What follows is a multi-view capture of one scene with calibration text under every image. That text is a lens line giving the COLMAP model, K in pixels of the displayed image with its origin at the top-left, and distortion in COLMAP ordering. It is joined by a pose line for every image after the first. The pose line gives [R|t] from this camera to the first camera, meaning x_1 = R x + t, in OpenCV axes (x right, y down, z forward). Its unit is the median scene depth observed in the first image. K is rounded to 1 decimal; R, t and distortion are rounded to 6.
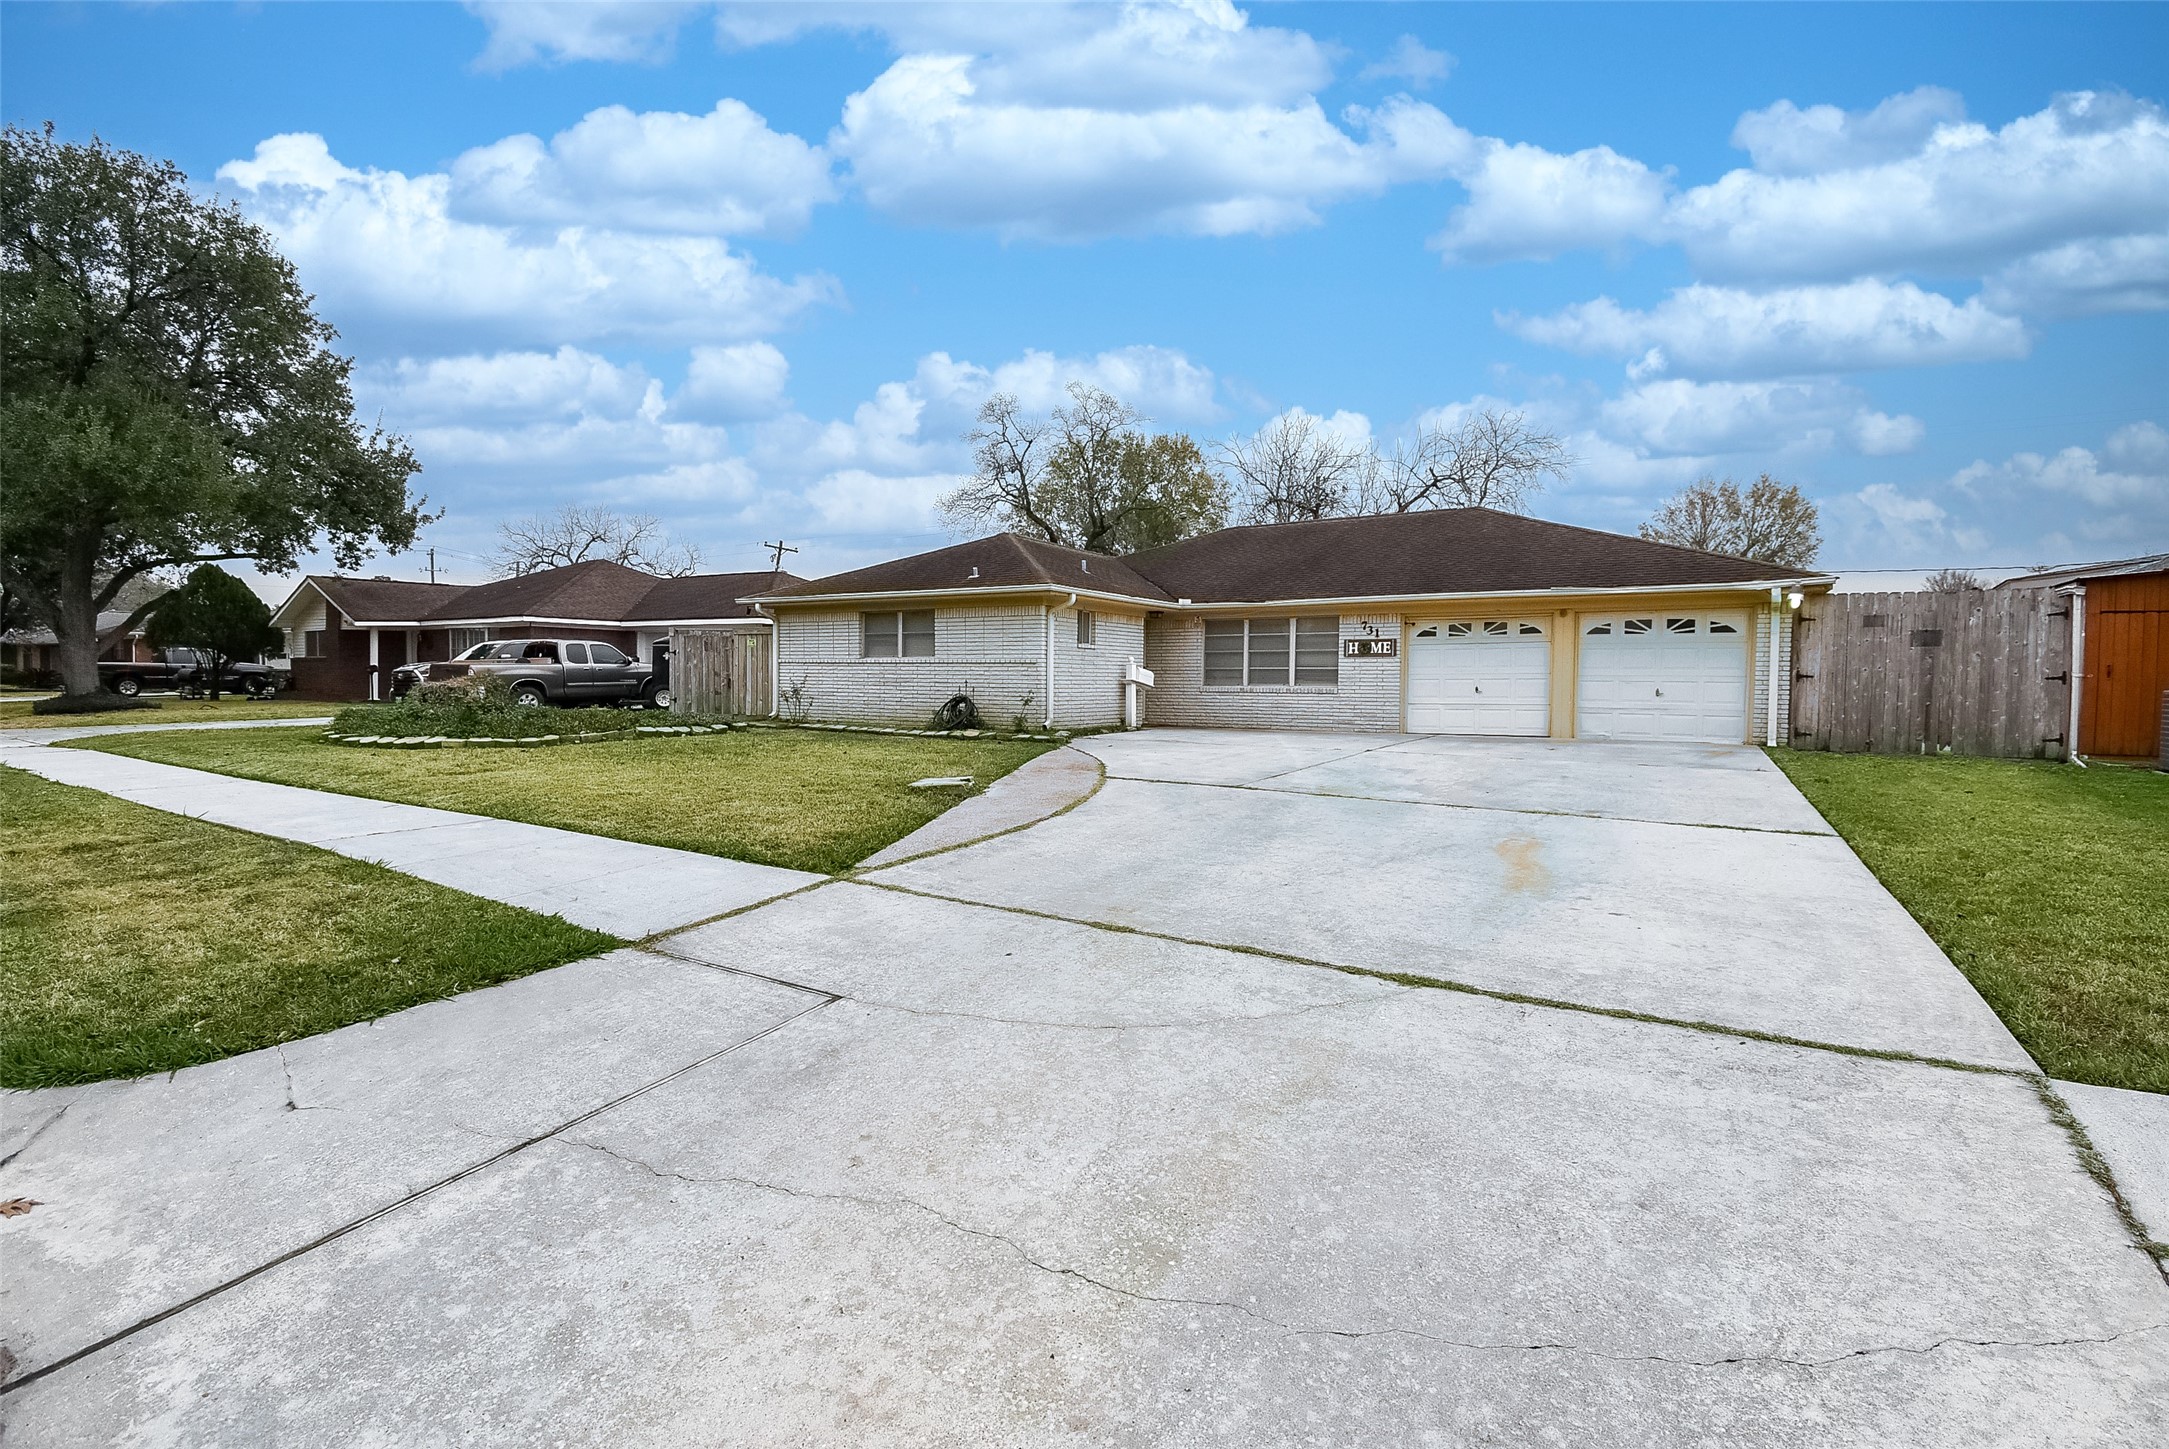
lens RADIAL K [[956.5, 0, 1089.7], [0, 956.5, 719.2], [0, 0, 1]] dist [0.020830, -0.026672]
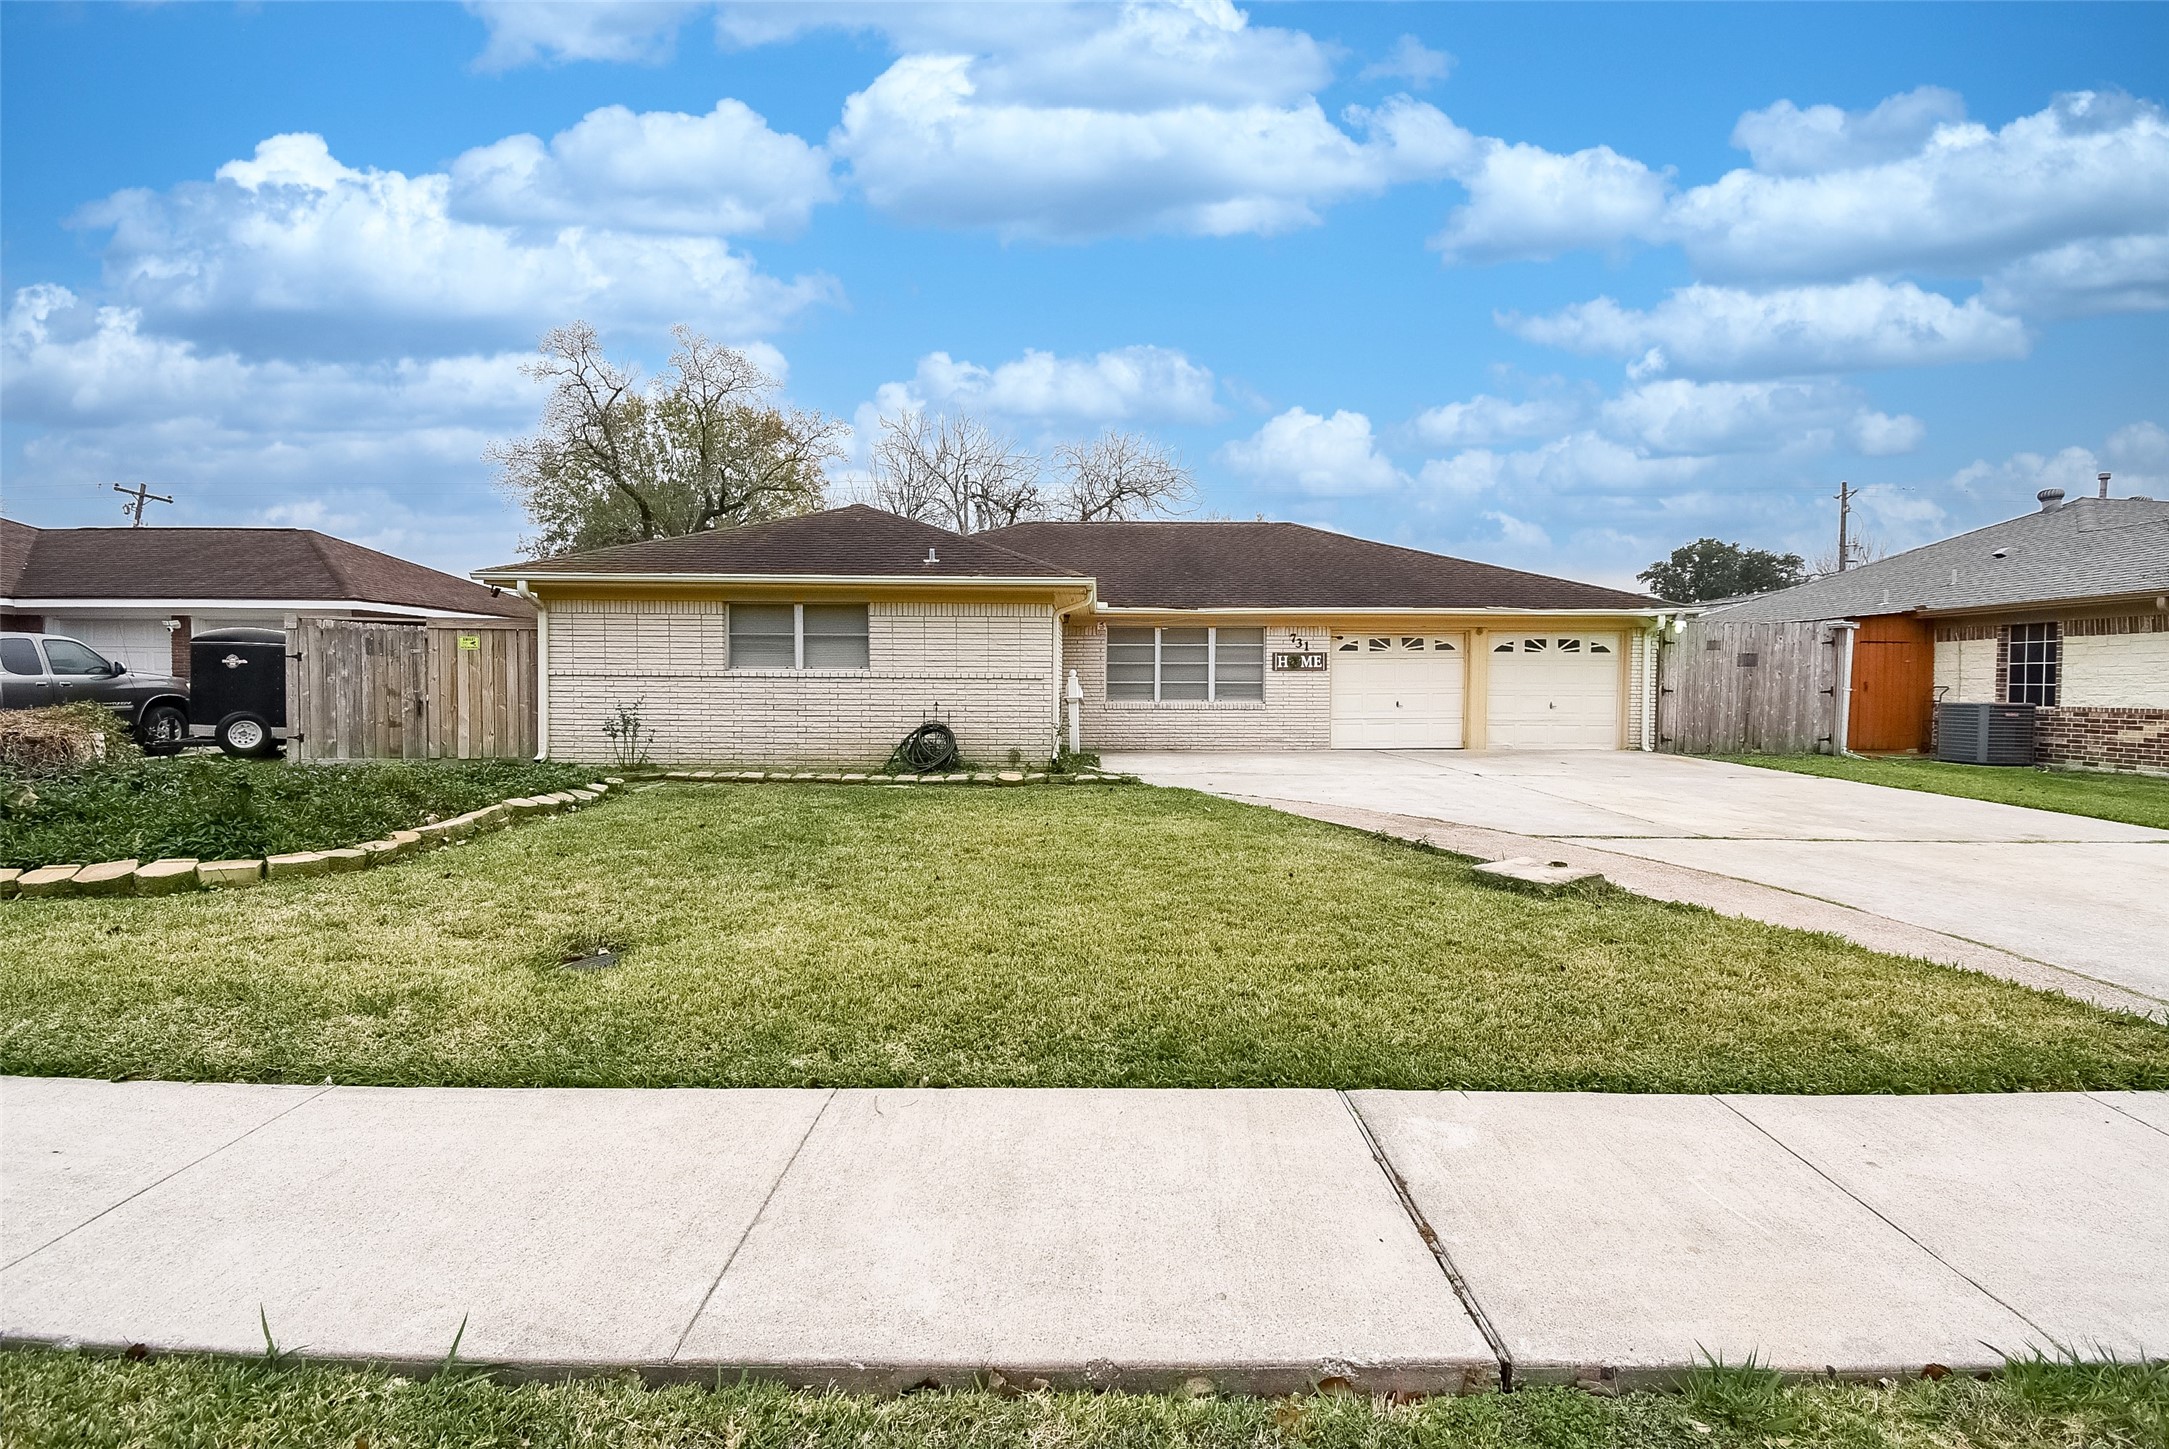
lens RADIAL K [[956.5, 0, 1089.7], [0, 956.5, 719.2], [0, 0, 1]] dist [0.020830, -0.026672]
pose [[0.851474, -0.023359, 0.523876, -0.405044], [0.024476, 0.999689, 0.004793, -0.027673], [-0.523825, 0.008741, 0.851781, 0.307888]]
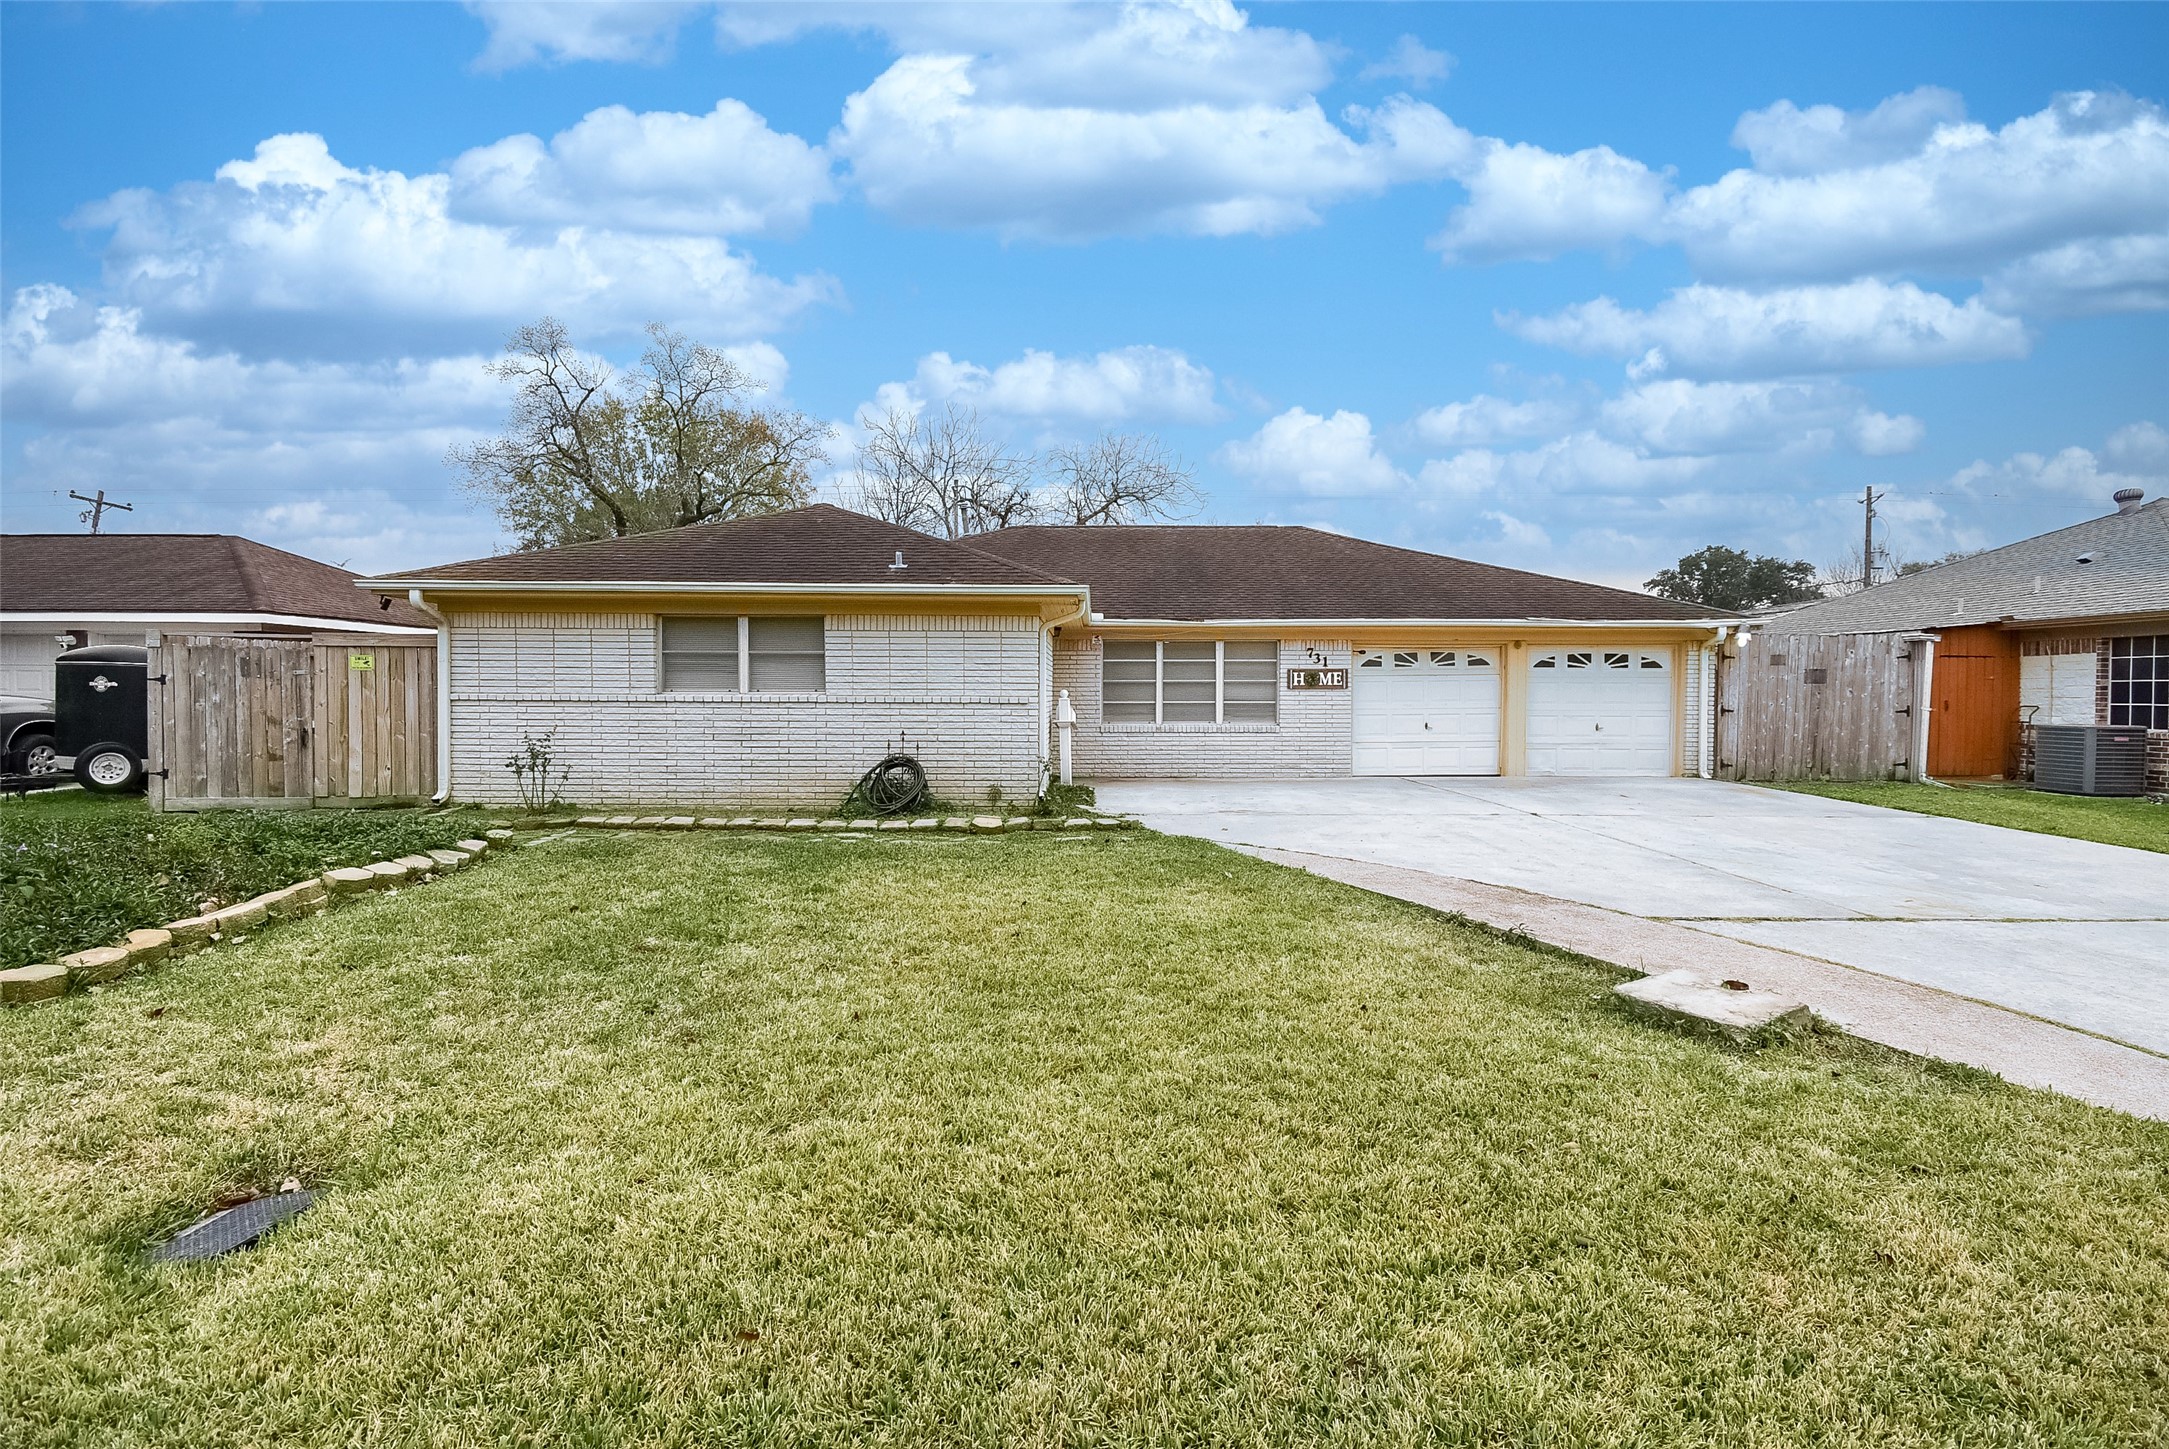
lens RADIAL K [[956.5, 0, 1089.7], [0, 956.5, 719.2], [0, 0, 1]] dist [0.020830, -0.026672]
pose [[0.849886, -0.020251, 0.526578, -0.348038], [0.026458, 0.999641, -0.004258, -0.041680], [-0.526302, 0.017551, 0.850116, 0.394352]]
